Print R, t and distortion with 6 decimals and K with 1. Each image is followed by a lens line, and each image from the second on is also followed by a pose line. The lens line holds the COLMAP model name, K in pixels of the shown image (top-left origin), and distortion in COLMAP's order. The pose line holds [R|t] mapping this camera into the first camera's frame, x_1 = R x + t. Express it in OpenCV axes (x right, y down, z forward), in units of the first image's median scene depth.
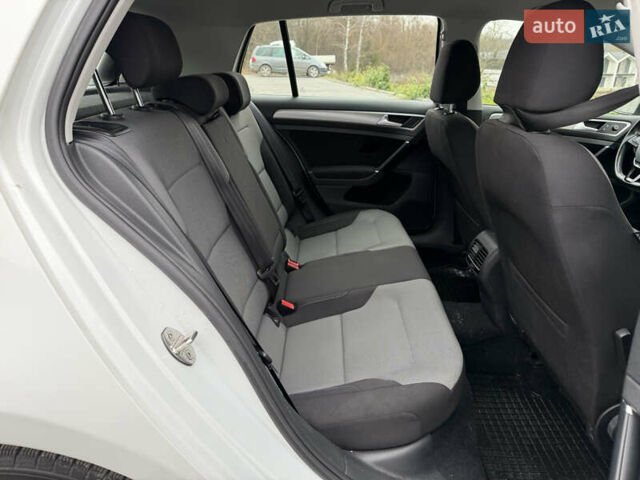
lens RADIAL K [[445.2, 0, 320.0], [0, 445.2, 240.0], [0, 0, 1]] dist [0.038021, -0.051753]
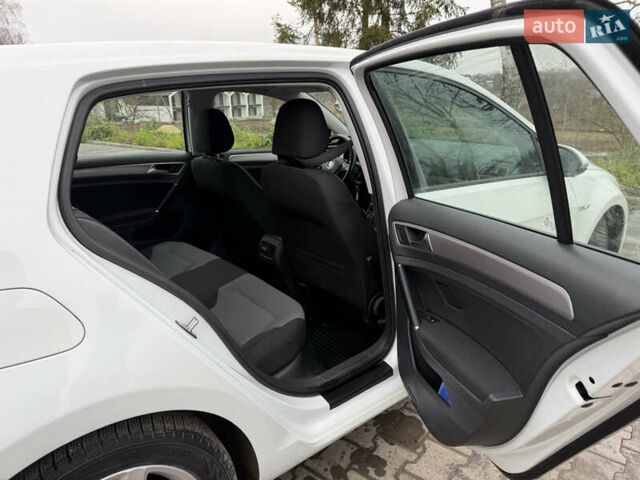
lens RADIAL K [[445.2, 0, 320.0], [0, 445.2, 240.0], [0, 0, 1]] dist [0.038021, -0.051753]
pose [[0.759235, -0.218738, 0.612957, -0.400623], [0.261833, 0.964906, 0.020015, 0.013532], [-0.595824, 0.145296, 0.789863, -0.265669]]
